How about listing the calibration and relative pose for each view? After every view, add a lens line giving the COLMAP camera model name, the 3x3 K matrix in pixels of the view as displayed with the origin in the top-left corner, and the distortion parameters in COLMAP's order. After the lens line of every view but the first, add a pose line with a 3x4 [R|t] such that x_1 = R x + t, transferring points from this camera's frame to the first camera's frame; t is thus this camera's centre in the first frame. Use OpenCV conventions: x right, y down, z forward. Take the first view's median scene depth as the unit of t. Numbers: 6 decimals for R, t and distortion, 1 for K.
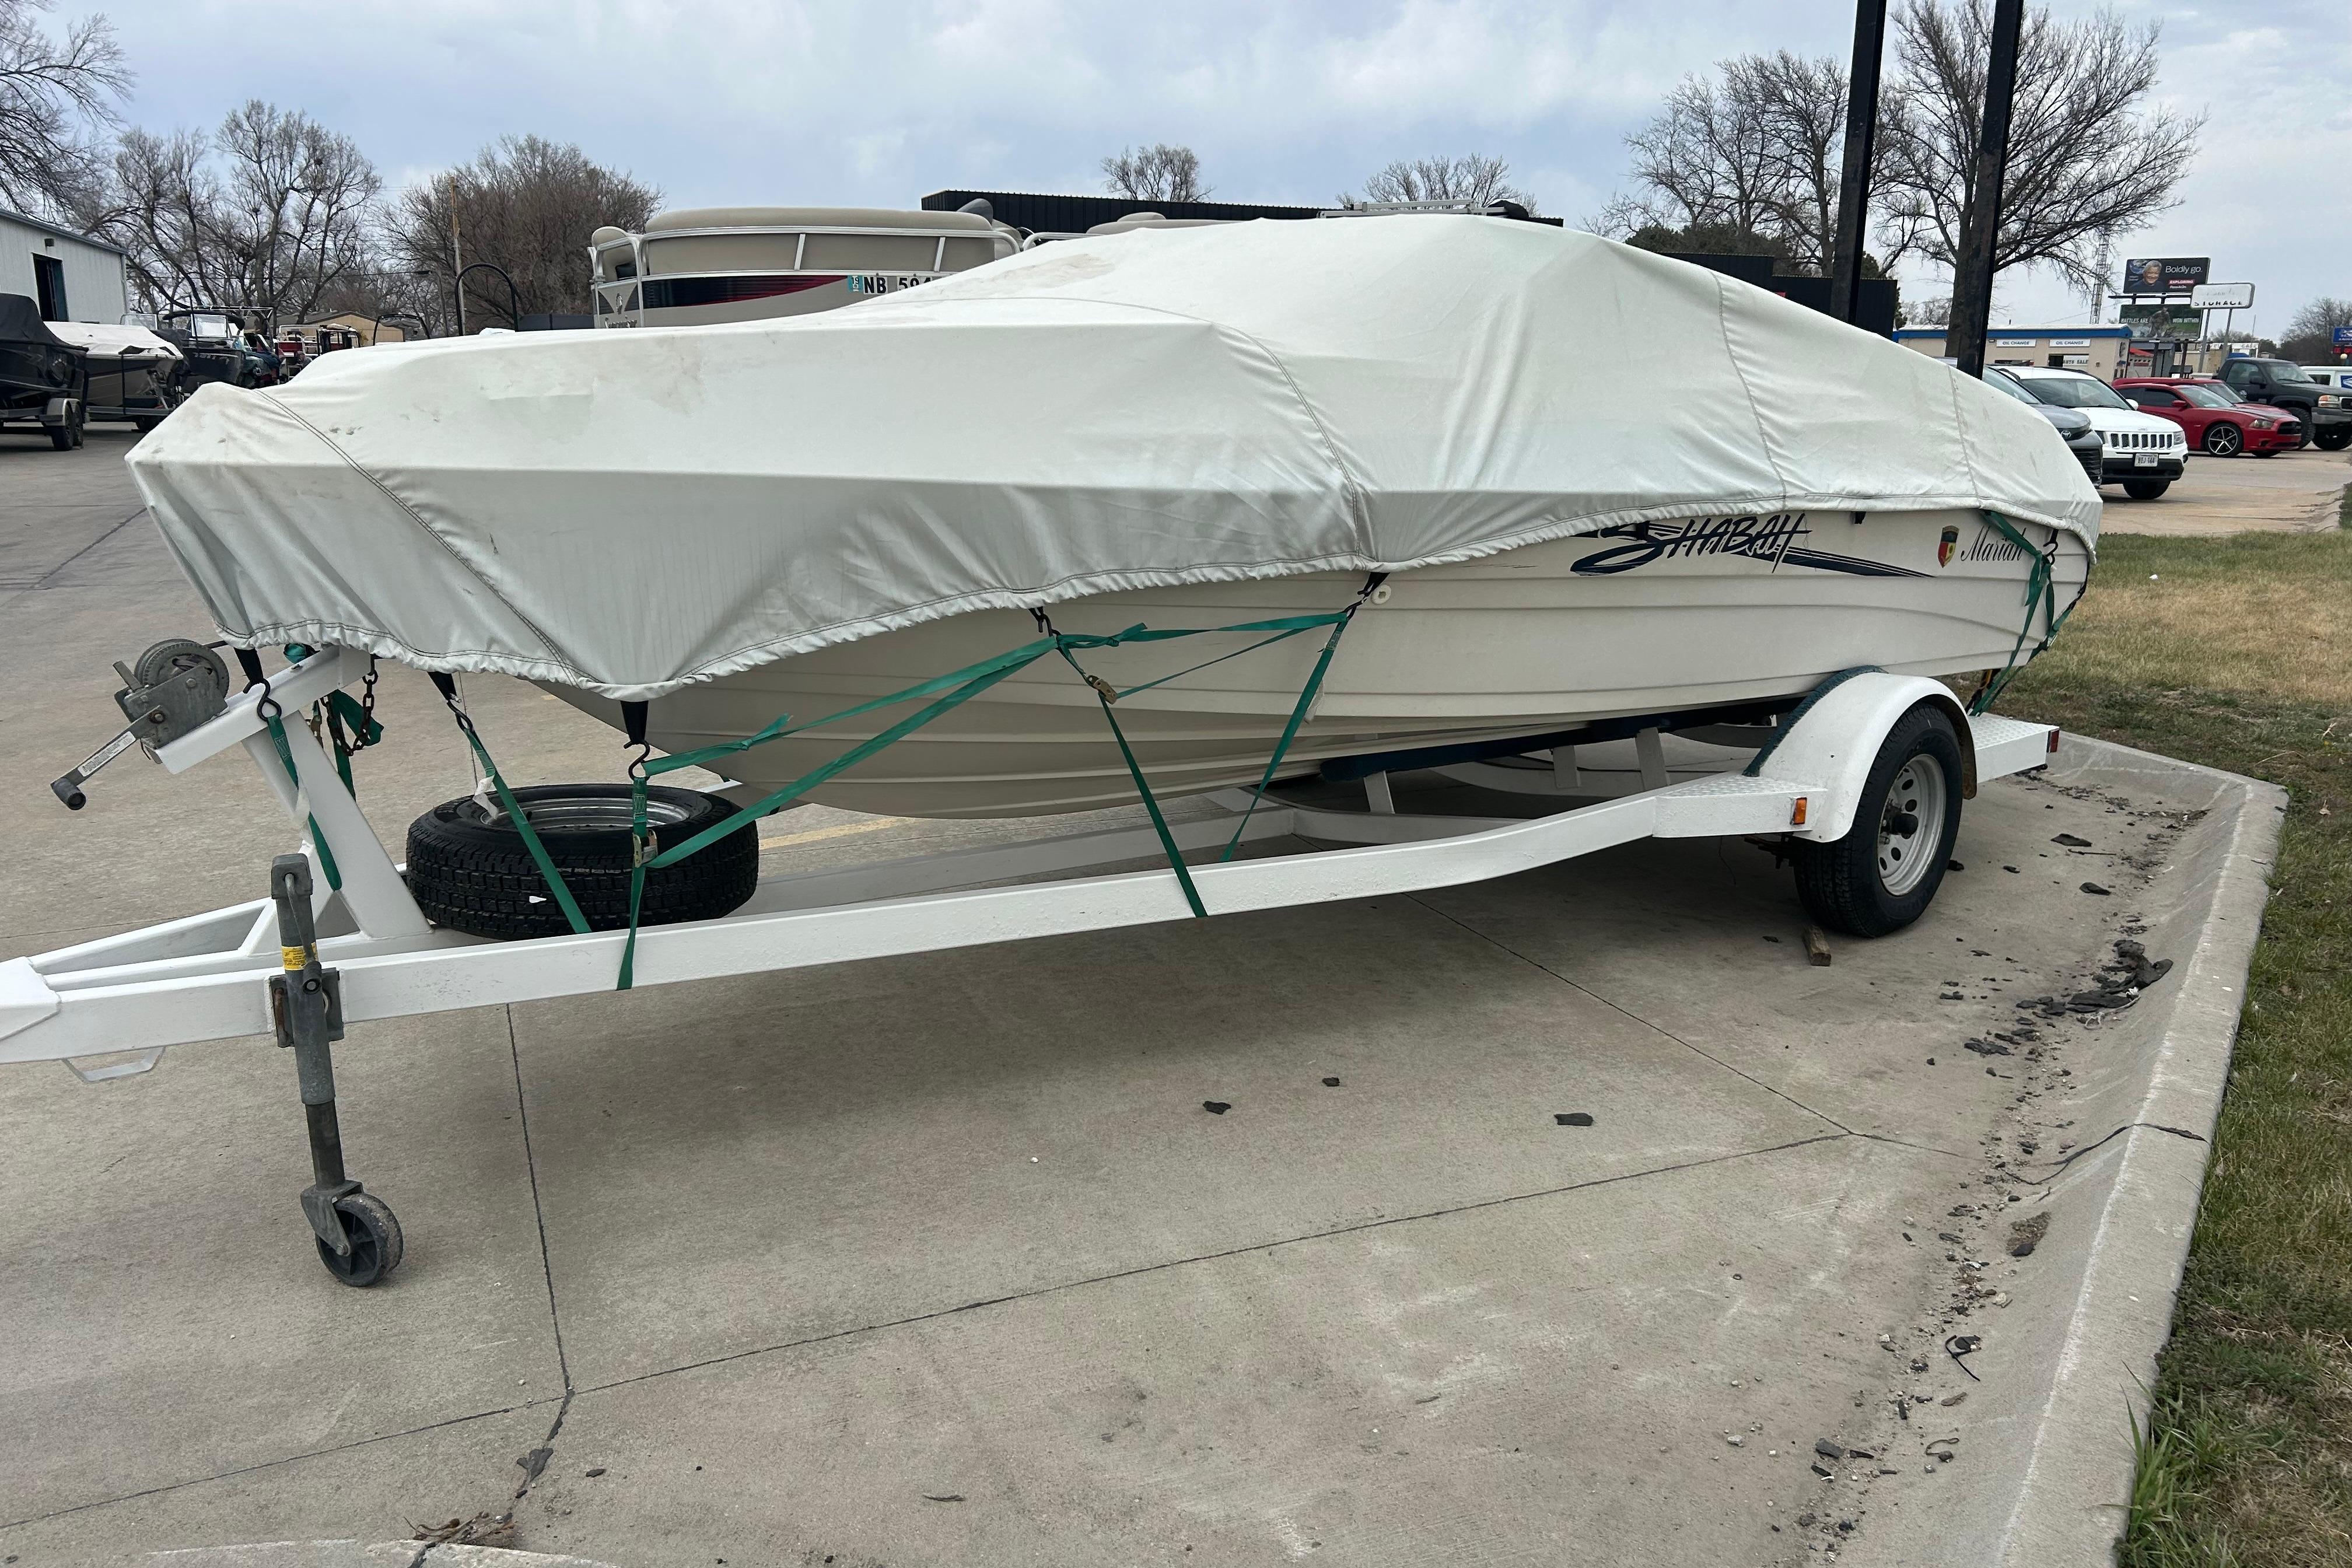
lens RADIAL K [[1846.3, 0, 1199.0], [0, 1846.3, 830.4], [0, 0, 1]] dist [0.058218, -0.054121]
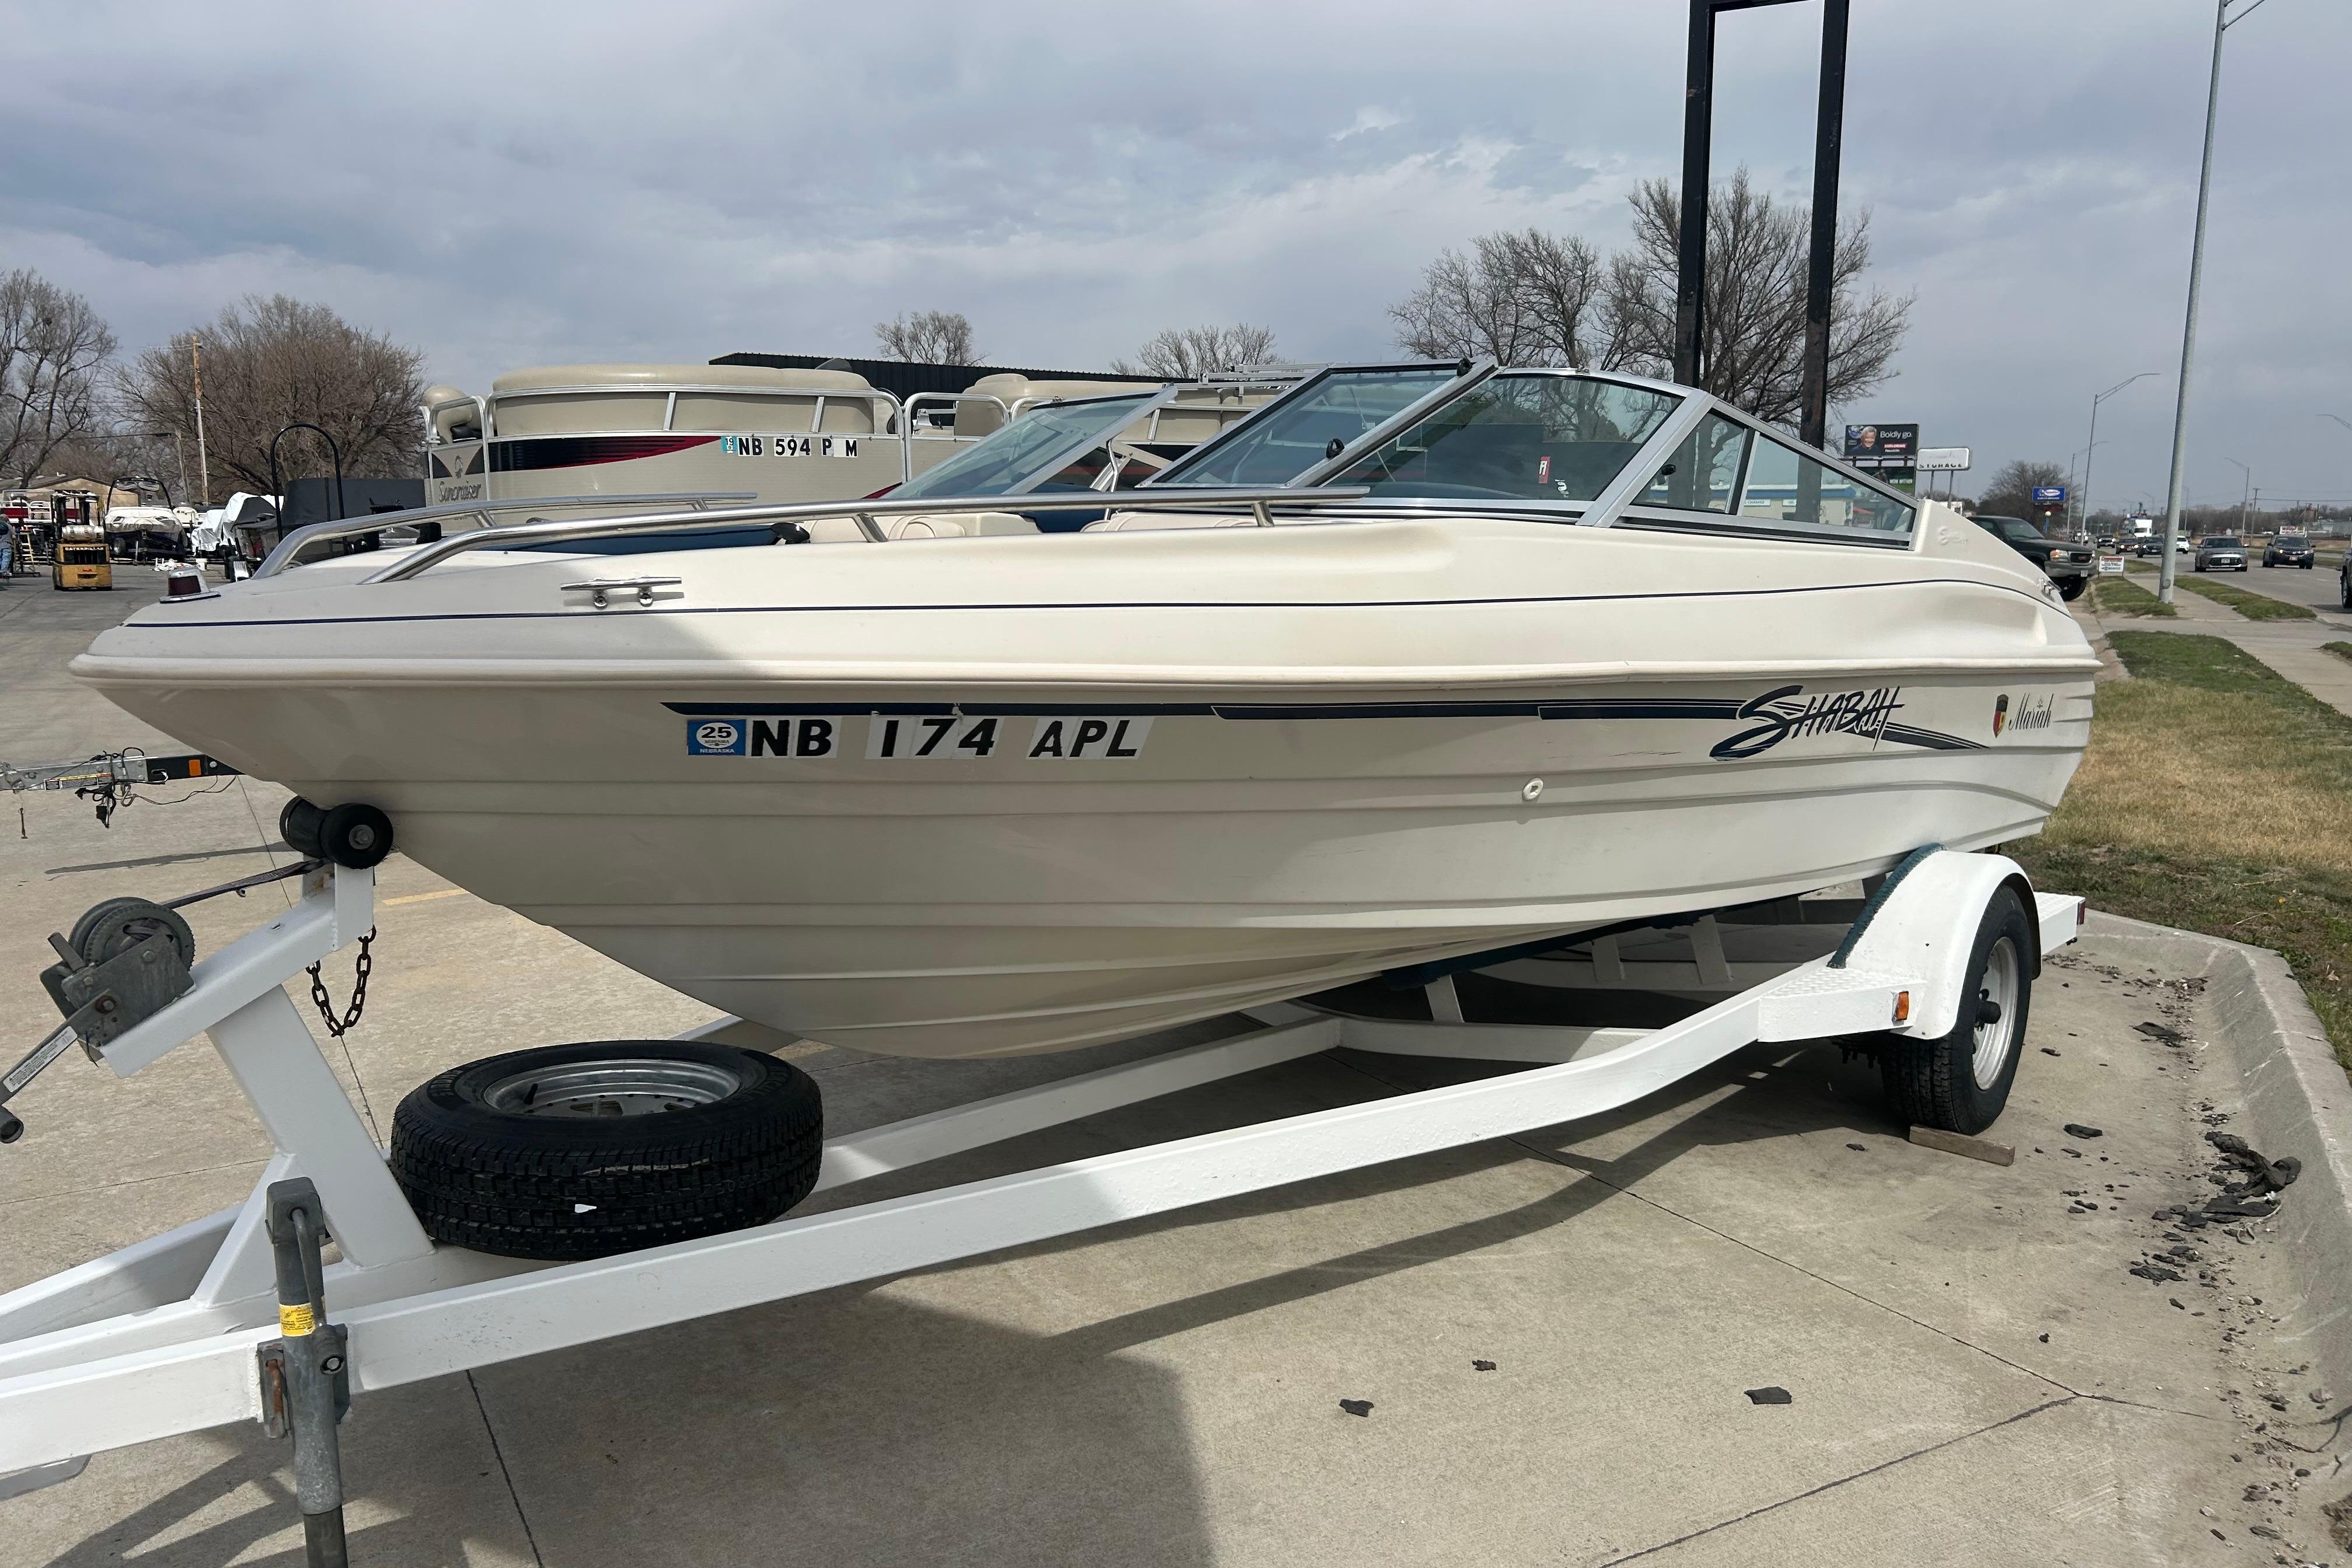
lens RADIAL K [[1867.1, 0, 1183.6], [0, 1867.1, 827.6], [0, 0, 1]] dist [0.058483, -0.064431]
pose [[0.993295, -0.023930, 0.113104, -0.124345], [0.033505, 0.995942, -0.083528, -0.032730], [-0.110646, 0.086758, 0.990066, 0.116484]]
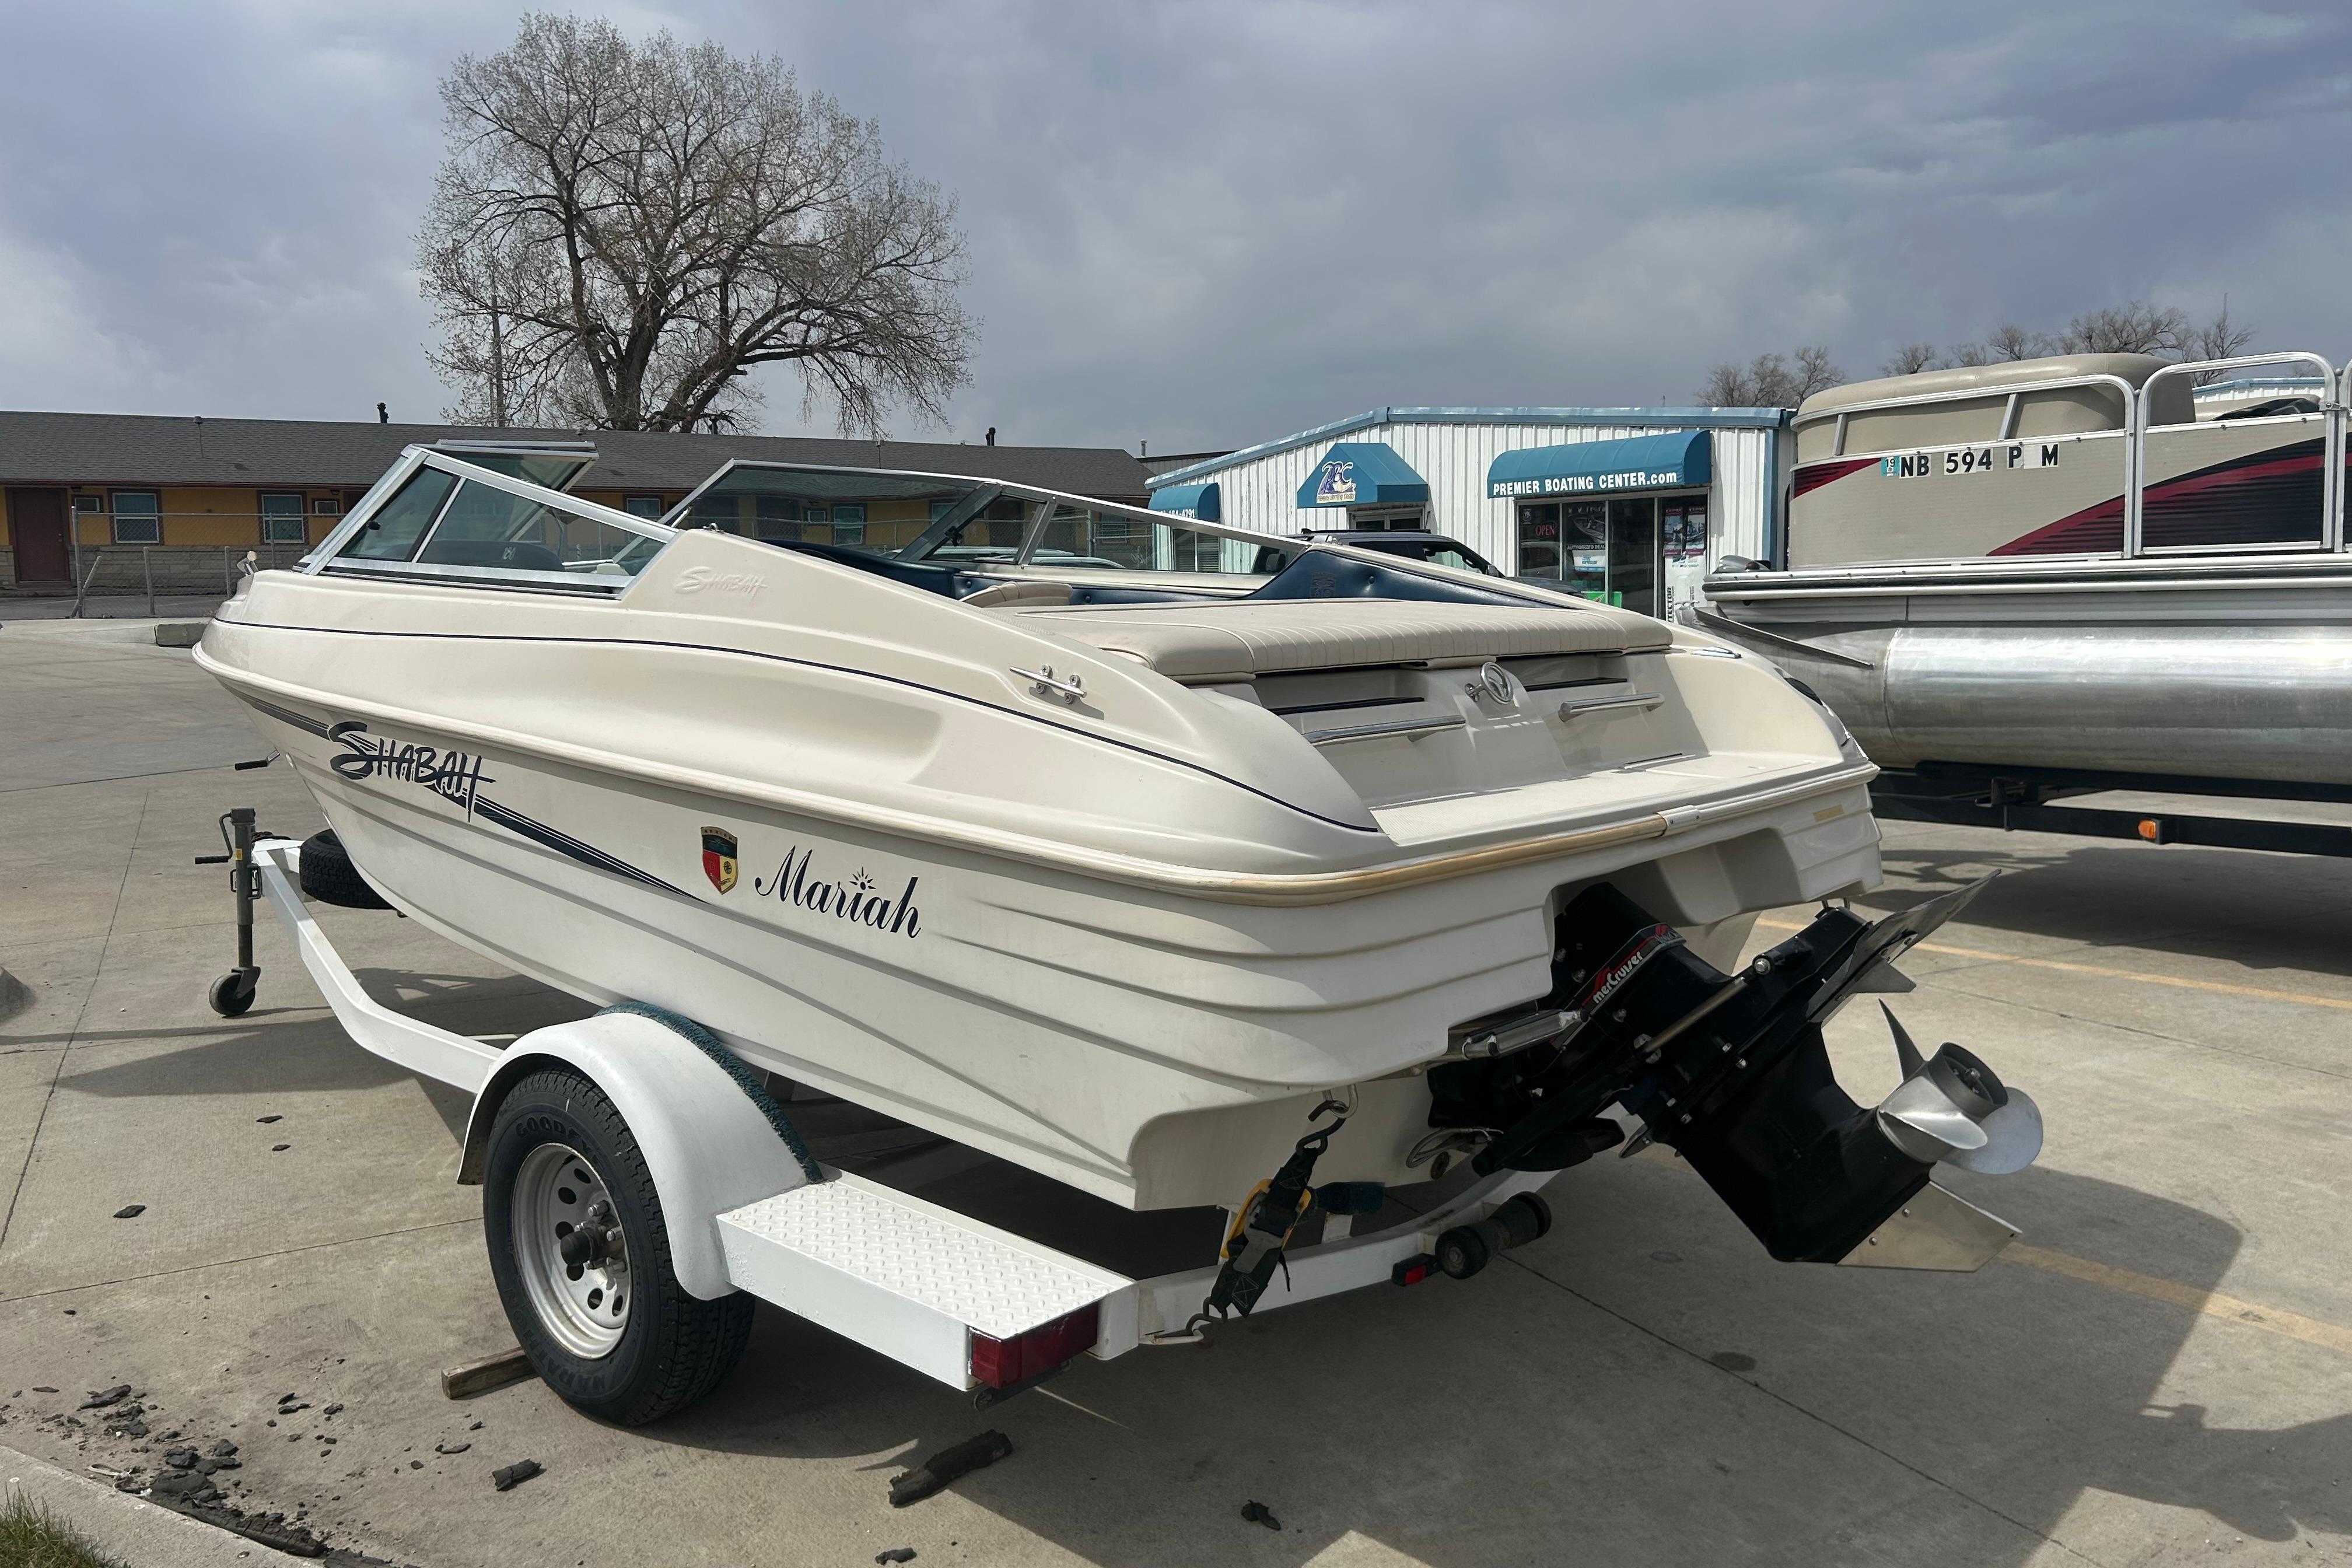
lens RADIAL K [[1851.8, 0, 1162.4], [0, 1851.8, 787.3], [0, 0, 1]] dist [0.076643, -0.083203]
pose [[0.048695, 0.108359, -0.992919, 1.056808], [-0.231747, 0.968195, 0.094295, -0.279983], [0.971556, 0.225515, 0.072258, 1.144523]]
